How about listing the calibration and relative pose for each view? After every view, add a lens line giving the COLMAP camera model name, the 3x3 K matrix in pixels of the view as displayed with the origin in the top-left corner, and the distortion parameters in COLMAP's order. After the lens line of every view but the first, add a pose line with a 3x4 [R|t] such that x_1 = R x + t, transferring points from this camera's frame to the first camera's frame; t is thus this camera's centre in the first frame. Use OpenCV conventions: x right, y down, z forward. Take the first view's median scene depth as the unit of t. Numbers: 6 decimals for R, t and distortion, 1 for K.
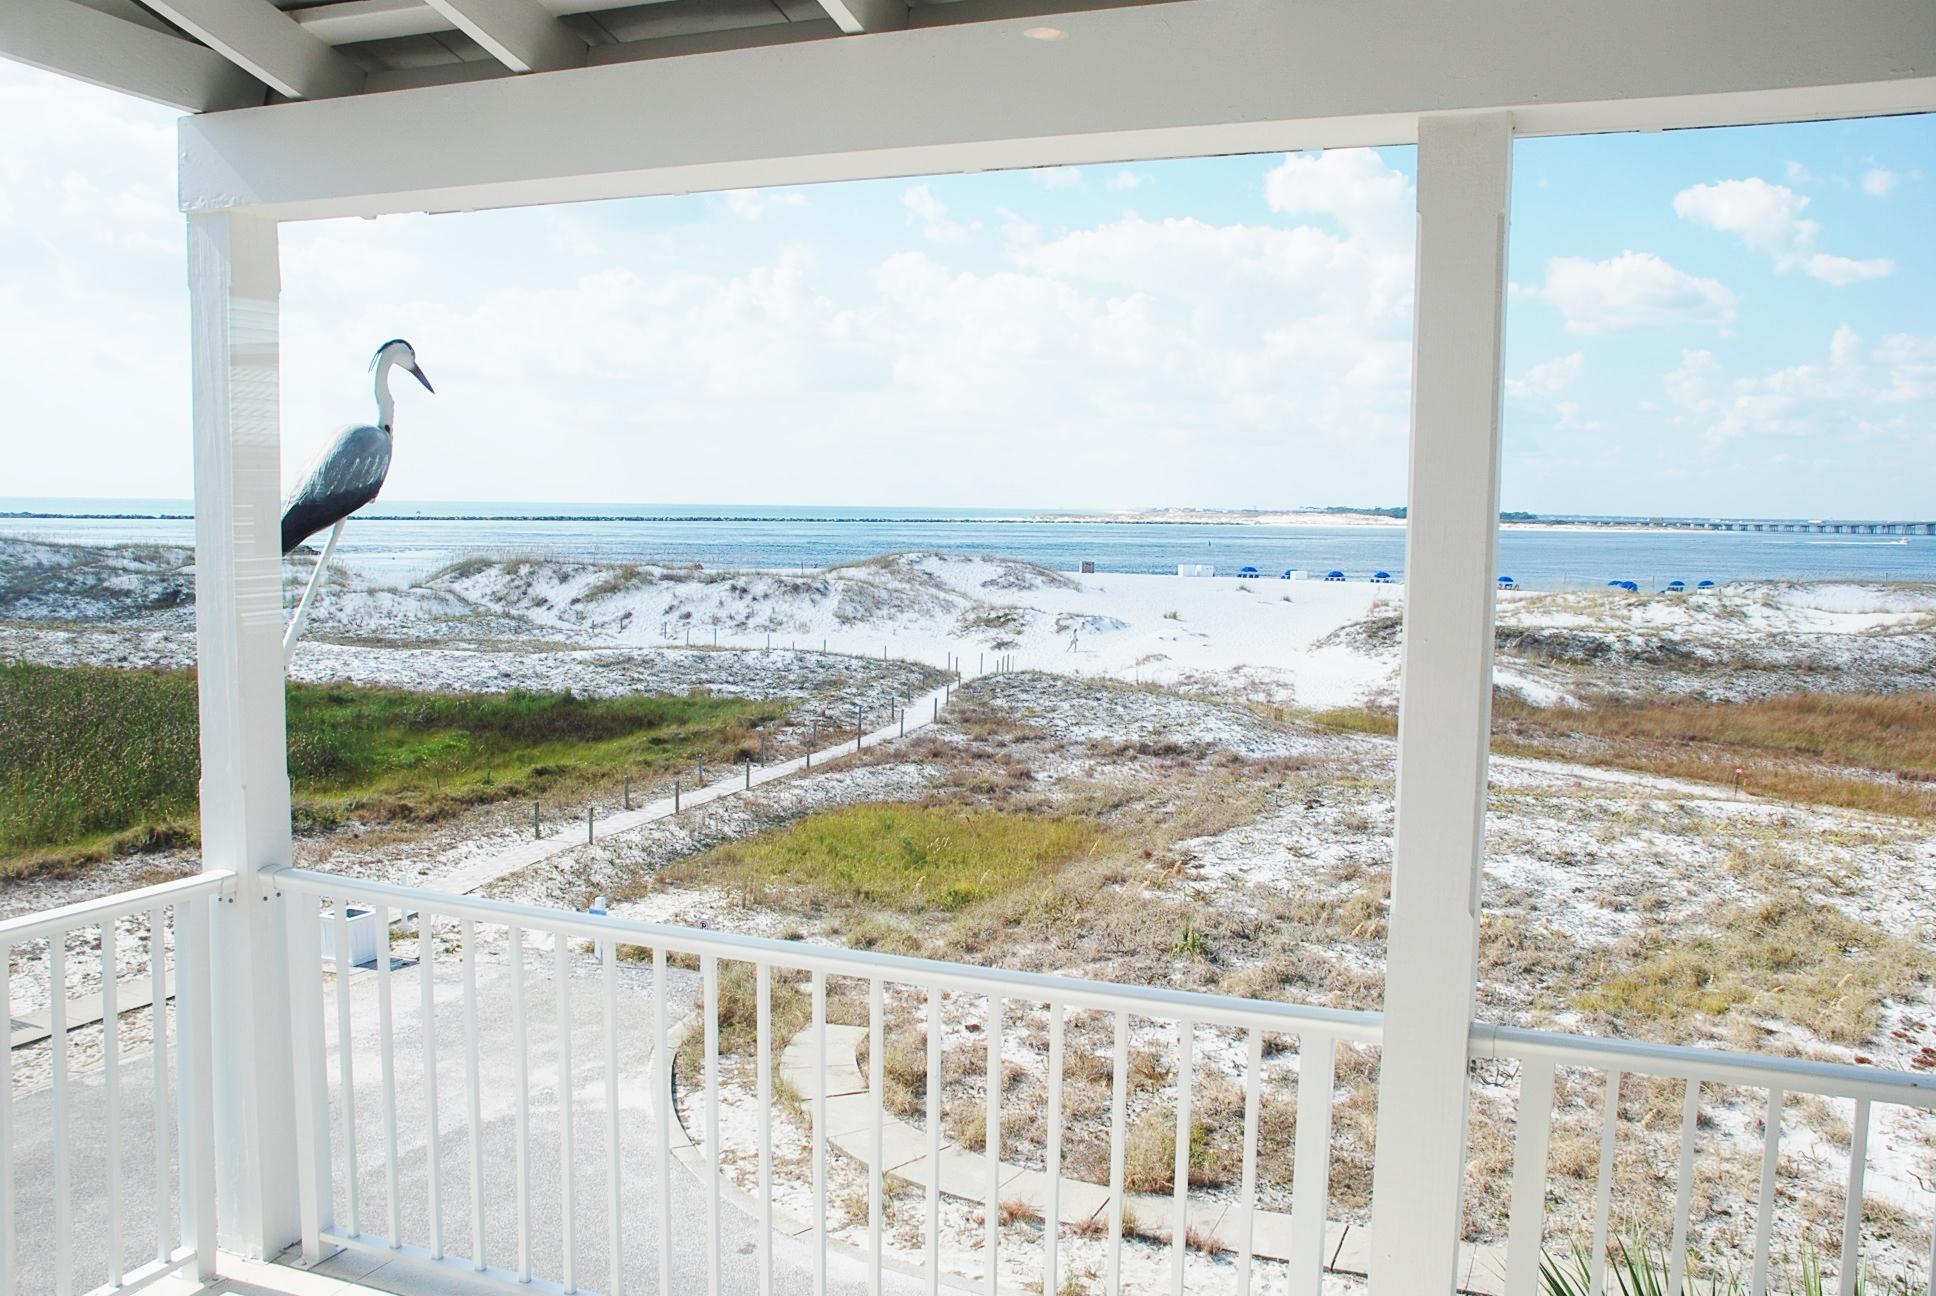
lens RADIAL K [[1610.1, 0, 968.0], [0, 1610.1, 648.0], [0, 0, 1]] dist [-0.136855, 0.152919]
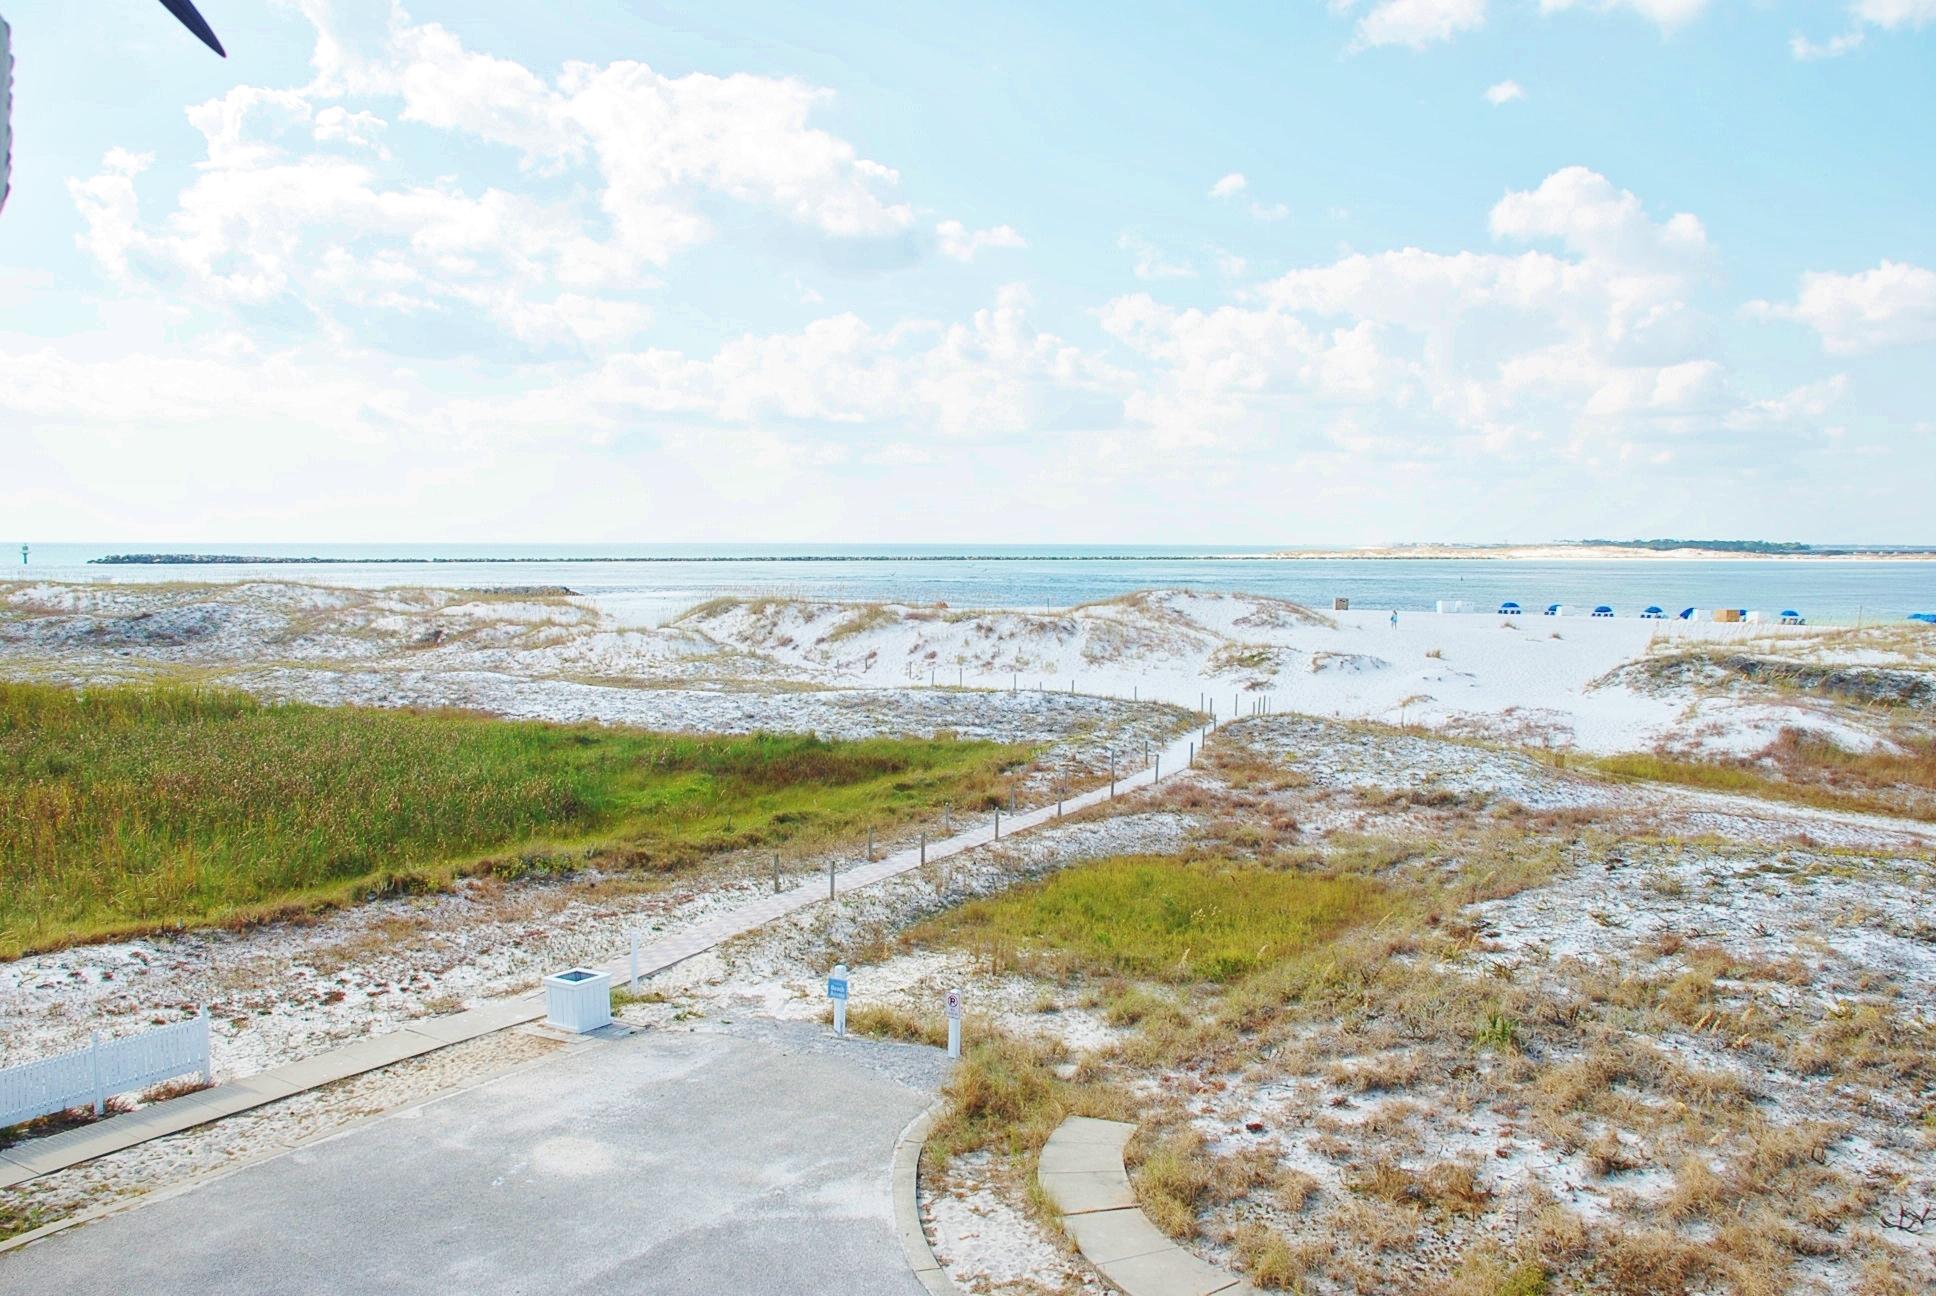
lens RADIAL K [[1610.1, 0, 968.0], [0, 1610.1, 648.0], [0, 0, 1]] dist [-0.136855, 0.152919]
pose [[0.988694, -0.002794, -0.149922, -0.008829], [-0.000749, 0.999722, -0.023569, -0.002314], [0.149946, 0.023415, 0.988417, 0.044180]]
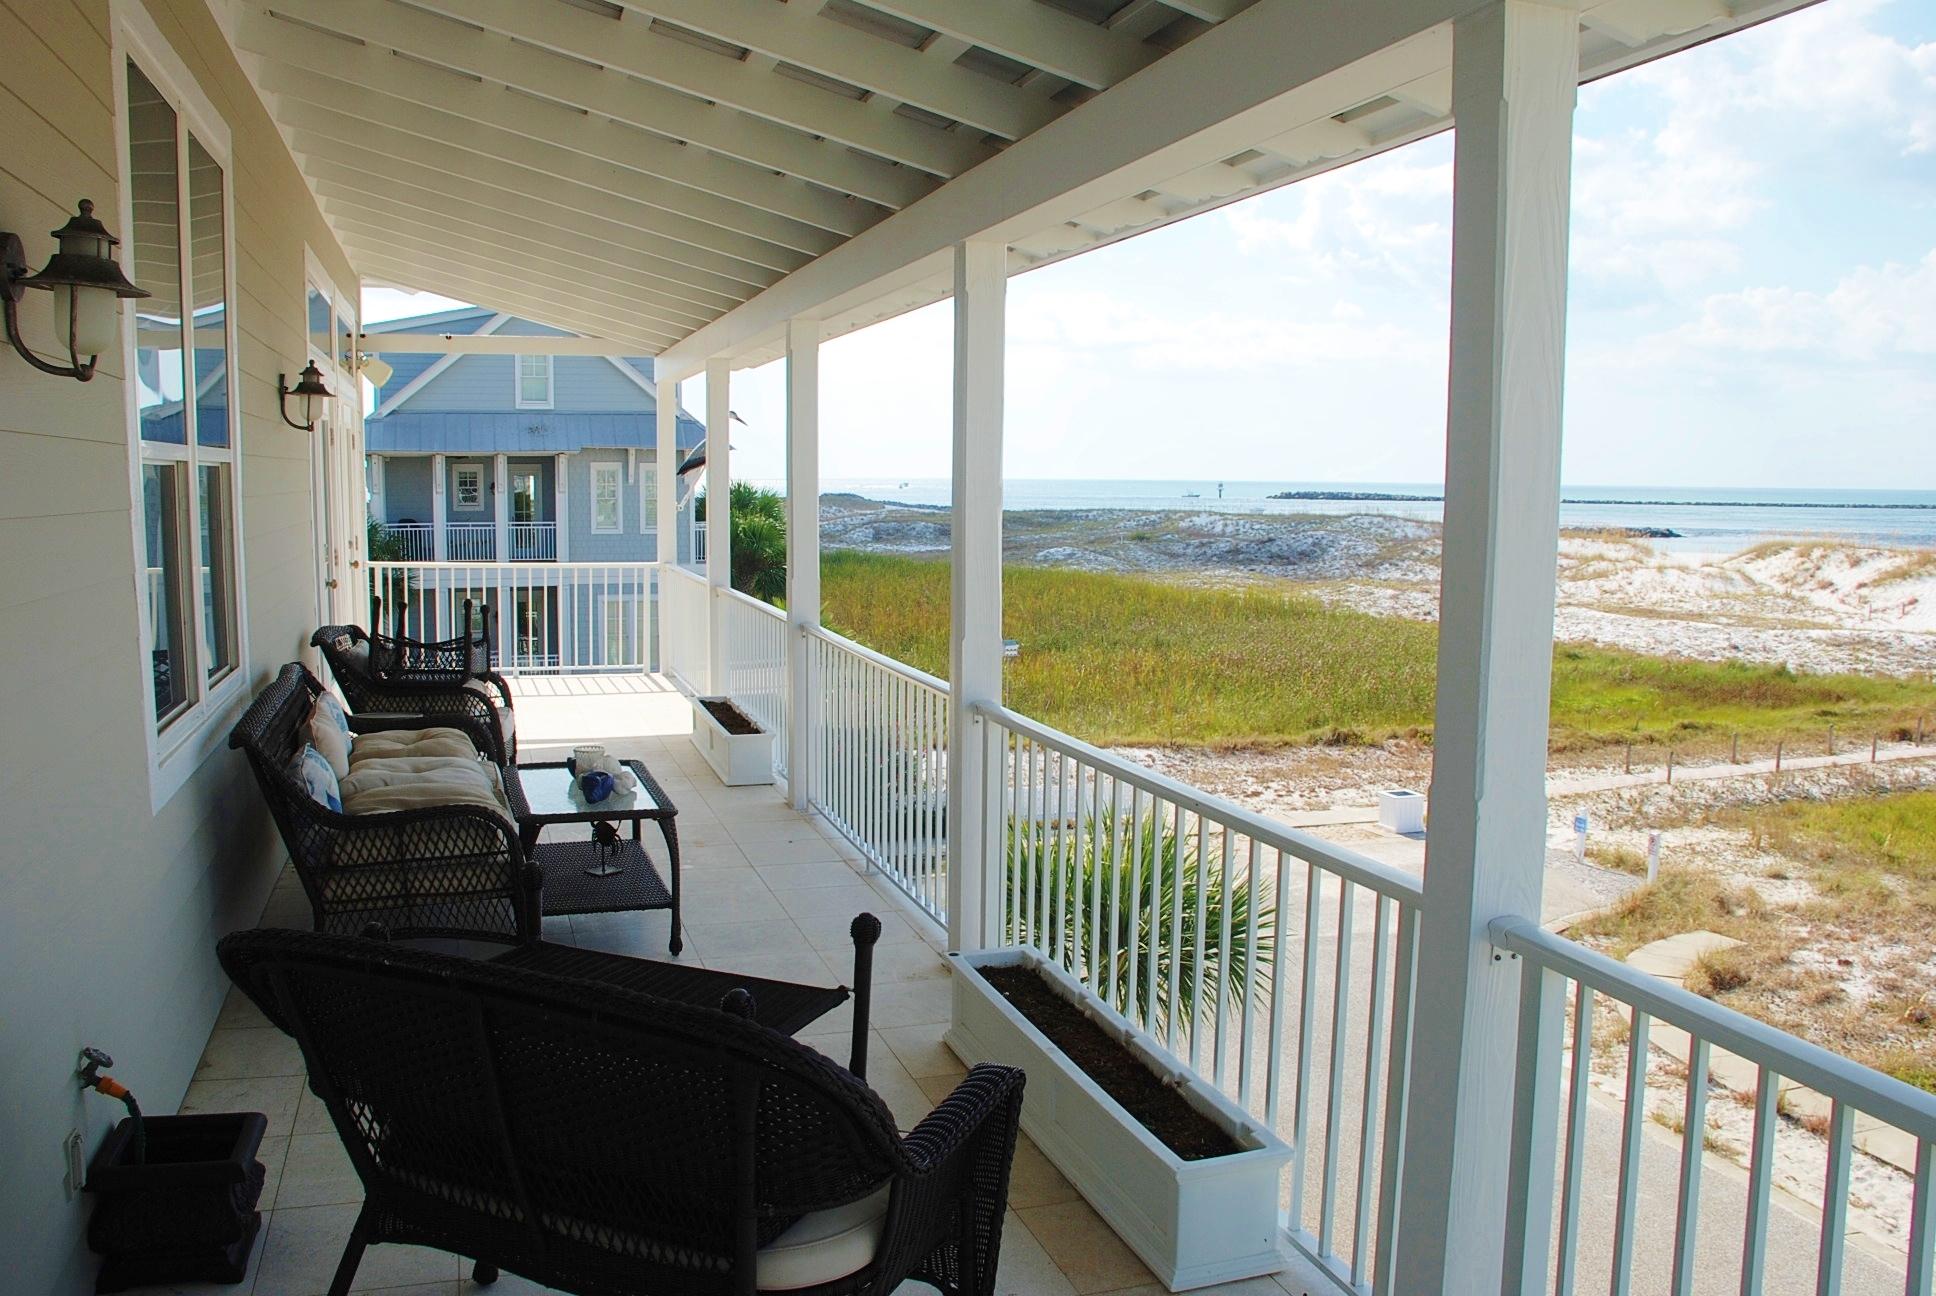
lens RADIAL K [[1512.9, 0, 968.0], [0, 1512.9, 648.0], [0, 0, 1]] dist [-0.178027, 0.137615]
pose [[0.650908, 0.069061, -0.756009, 0.139004], [-0.057011, 0.997488, 0.042036, 0.007262], [0.757013, 0.015739, 0.653210, -0.037353]]
